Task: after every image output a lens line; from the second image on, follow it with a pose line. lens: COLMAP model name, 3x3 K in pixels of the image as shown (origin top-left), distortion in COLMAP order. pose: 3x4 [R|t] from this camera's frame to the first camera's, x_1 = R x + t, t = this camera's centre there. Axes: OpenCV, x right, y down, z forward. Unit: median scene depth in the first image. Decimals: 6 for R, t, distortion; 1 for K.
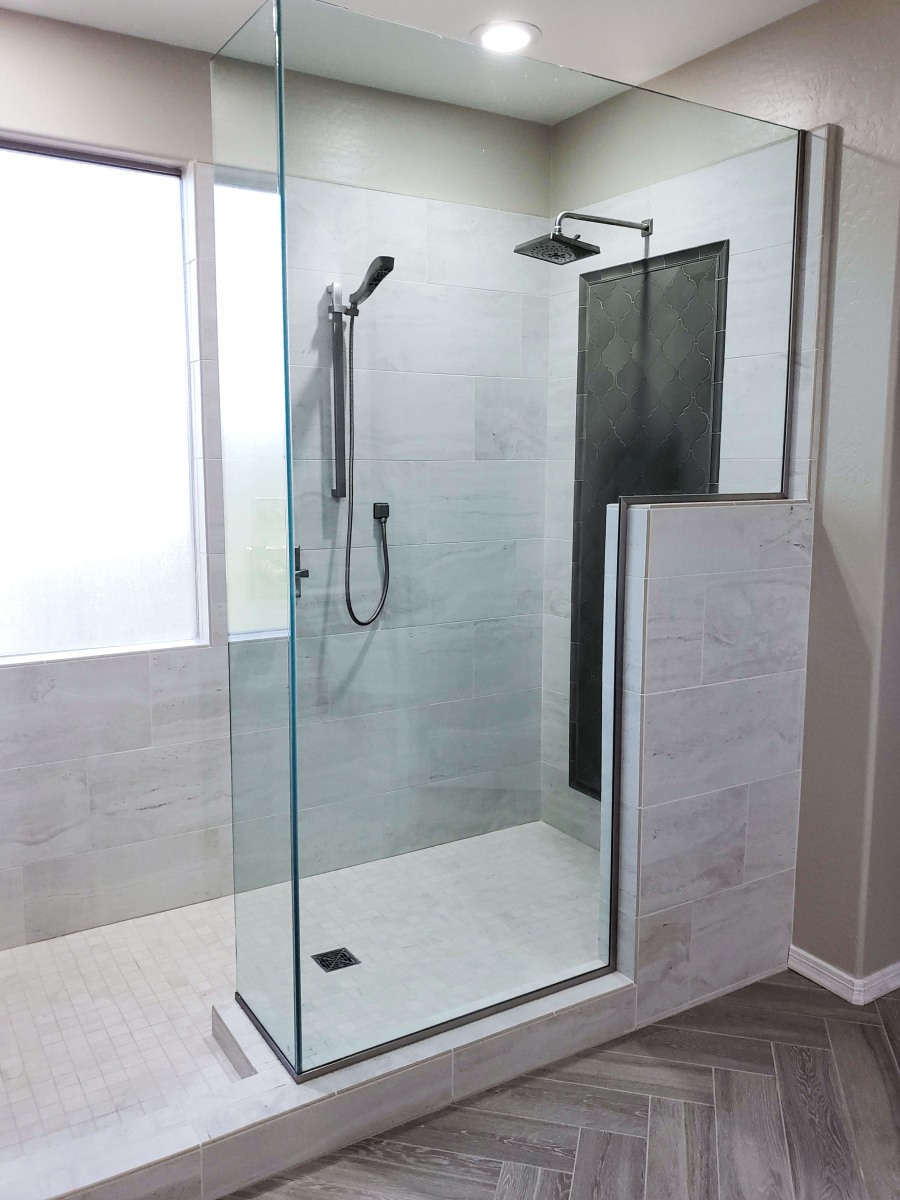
lens RADIAL K [[964.0, 0, 453.1], [0, 964.0, 599.1], [0, 0, 1]] dist [0.009430, 0.010703]
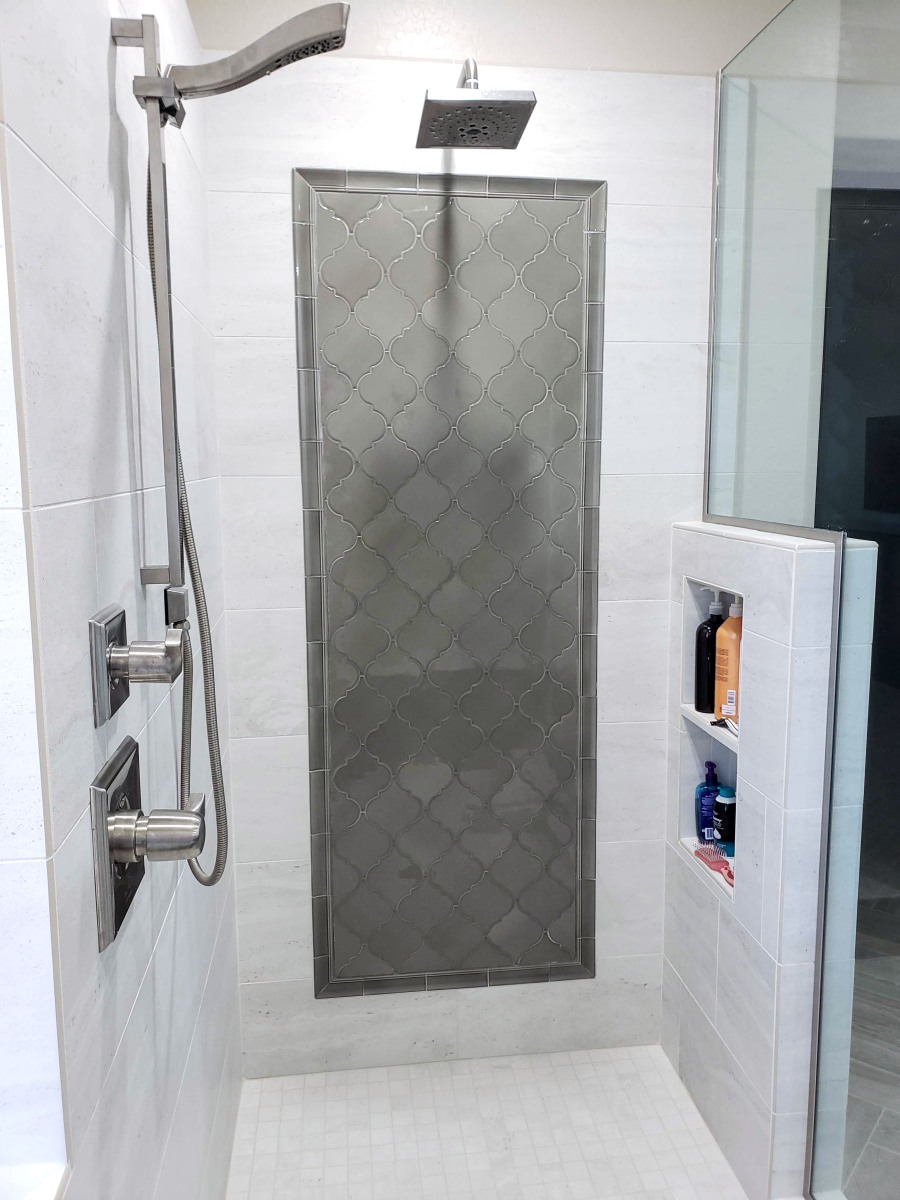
lens RADIAL K [[964.0, 0, 451.1], [0, 964.0, 598.0], [0, 0, 1]] dist [0.009430, 0.010703]
pose [[0.419141, -0.132699, 0.898171, -0.435902], [0.135775, 0.987298, 0.082506, -0.119625], [-0.897711, 0.087368, 0.431834, 0.738851]]
